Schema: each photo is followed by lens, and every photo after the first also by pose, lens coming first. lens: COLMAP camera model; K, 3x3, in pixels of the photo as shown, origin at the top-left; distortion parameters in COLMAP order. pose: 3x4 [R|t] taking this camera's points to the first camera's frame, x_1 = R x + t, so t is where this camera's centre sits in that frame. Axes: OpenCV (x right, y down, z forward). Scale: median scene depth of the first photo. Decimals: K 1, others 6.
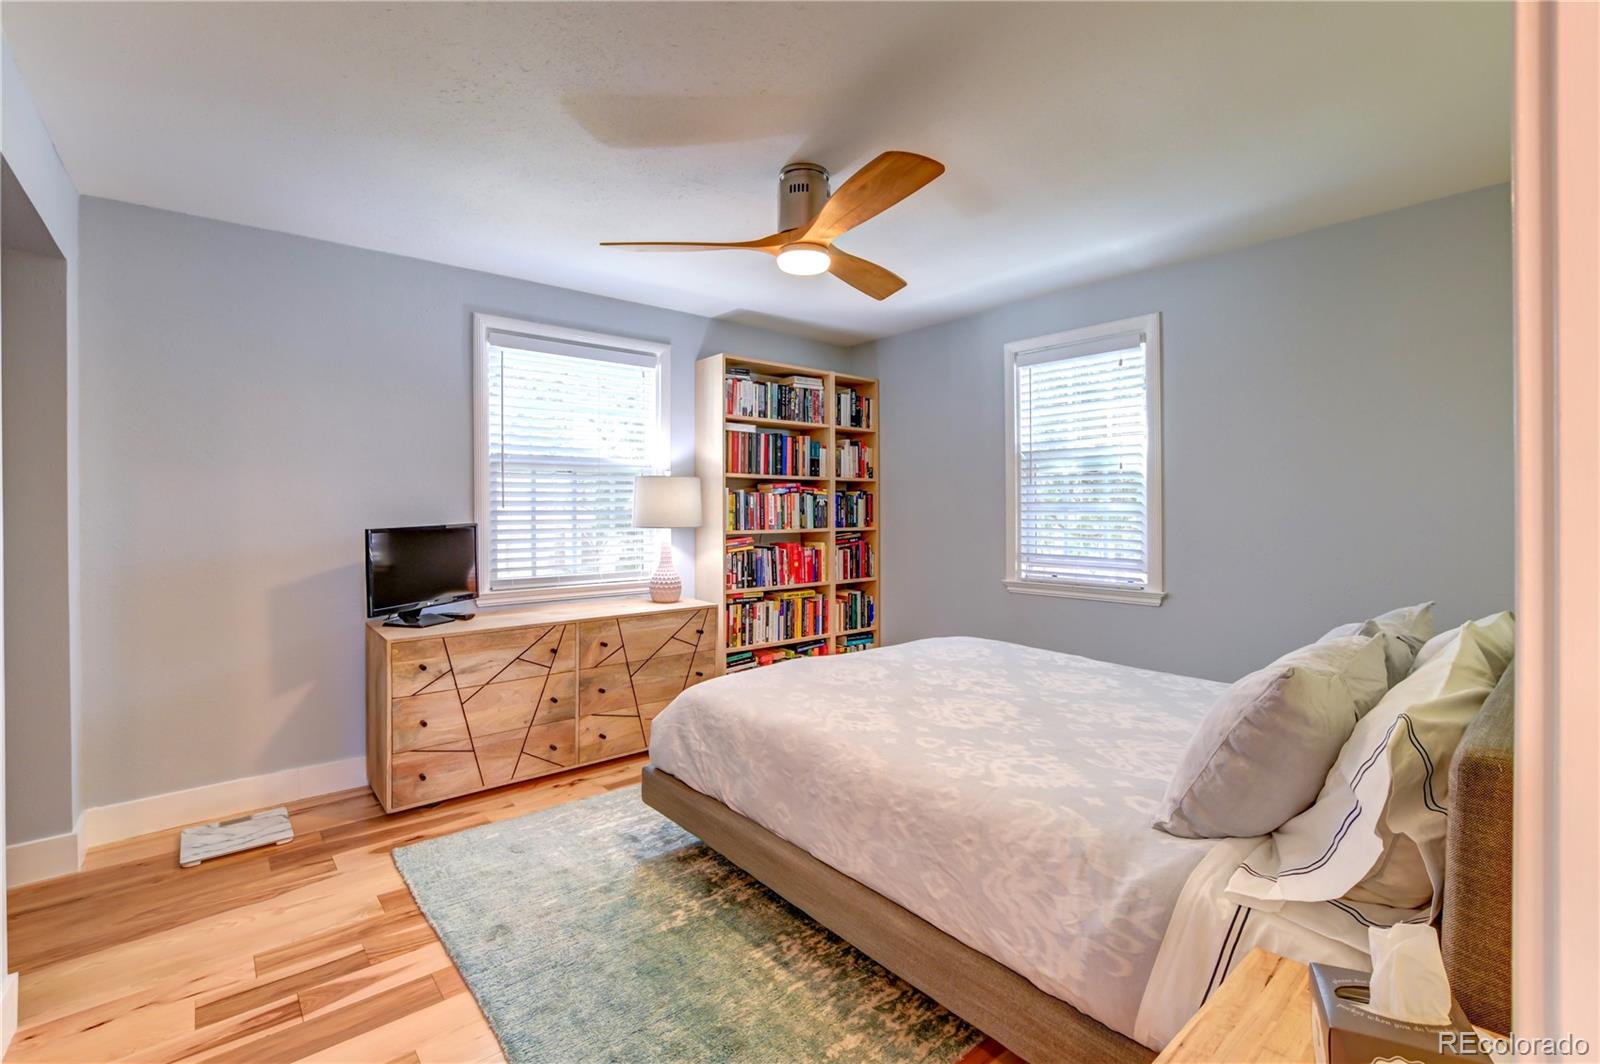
lens RADIAL K [[722.4, 0, 806.8], [0, 722.4, 524.6], [0, 0, 1]] dist [-0.013773, 0.001006]
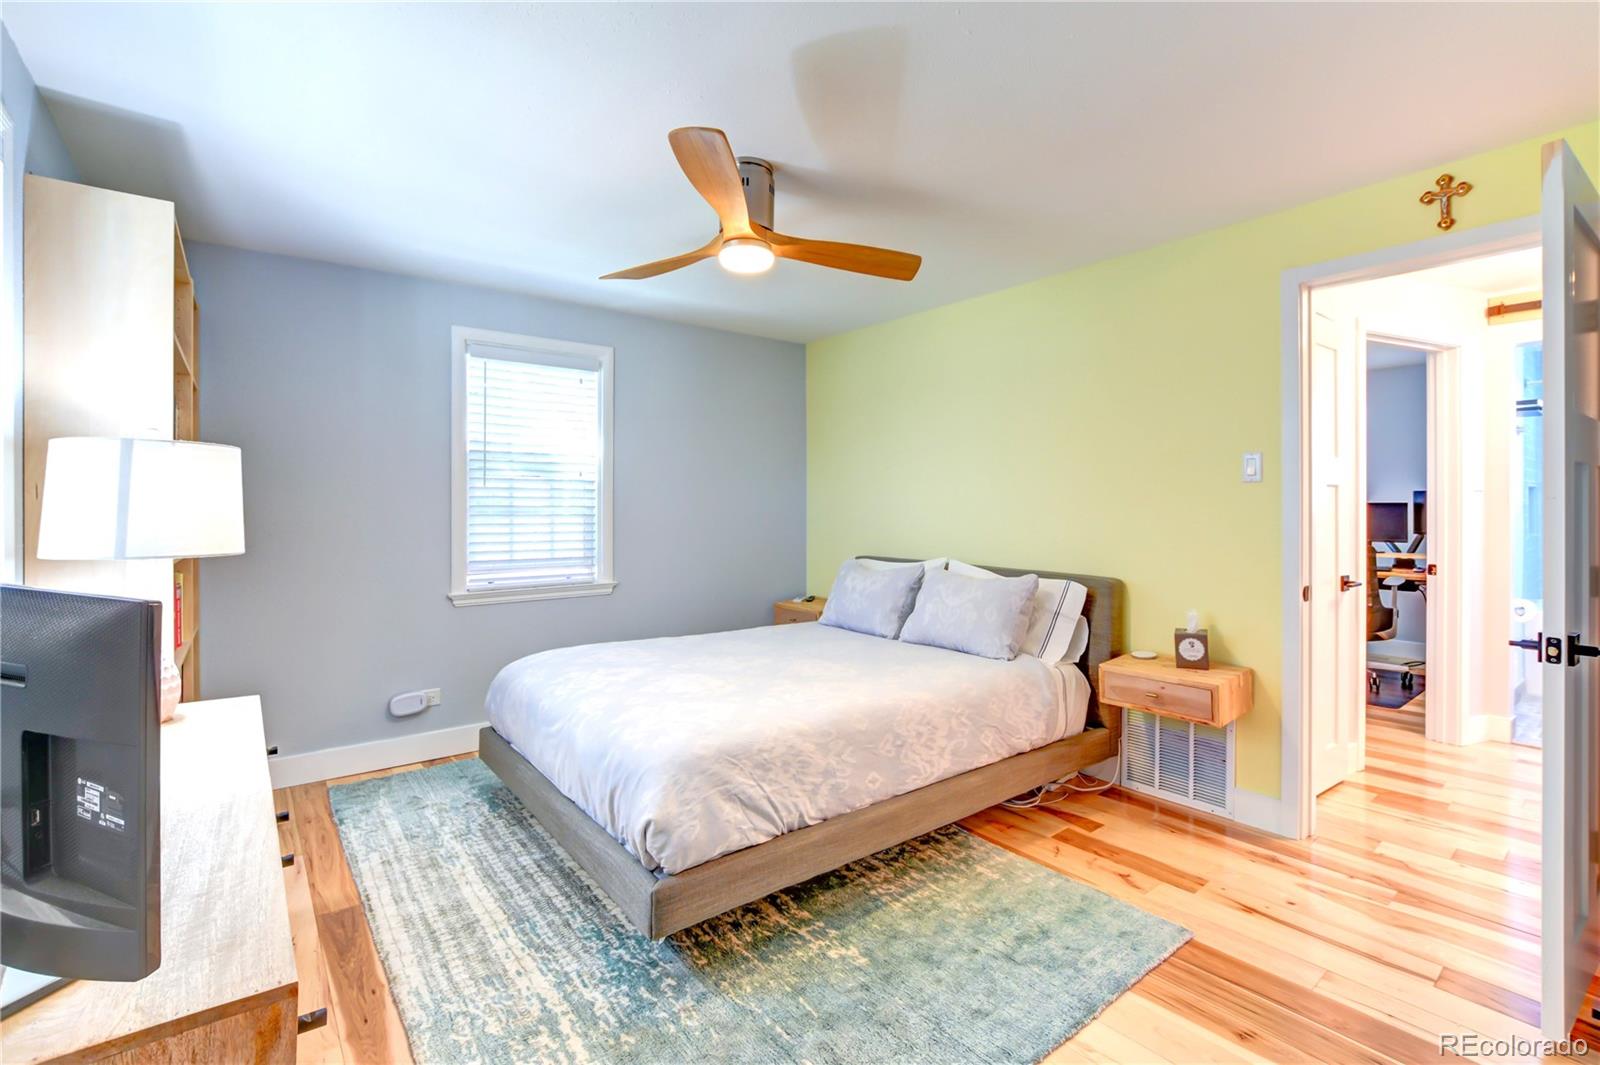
lens RADIAL K [[722.4, 0, 806.8], [0, 722.4, 525.1], [0, 0, 1]] dist [-0.013773, 0.001006]
pose [[0.014528, -0.016730, 0.999754, -0.689087], [0.020863, 0.999647, 0.016425, -0.013640], [-0.999677, 0.020619, 0.014872, 0.640885]]
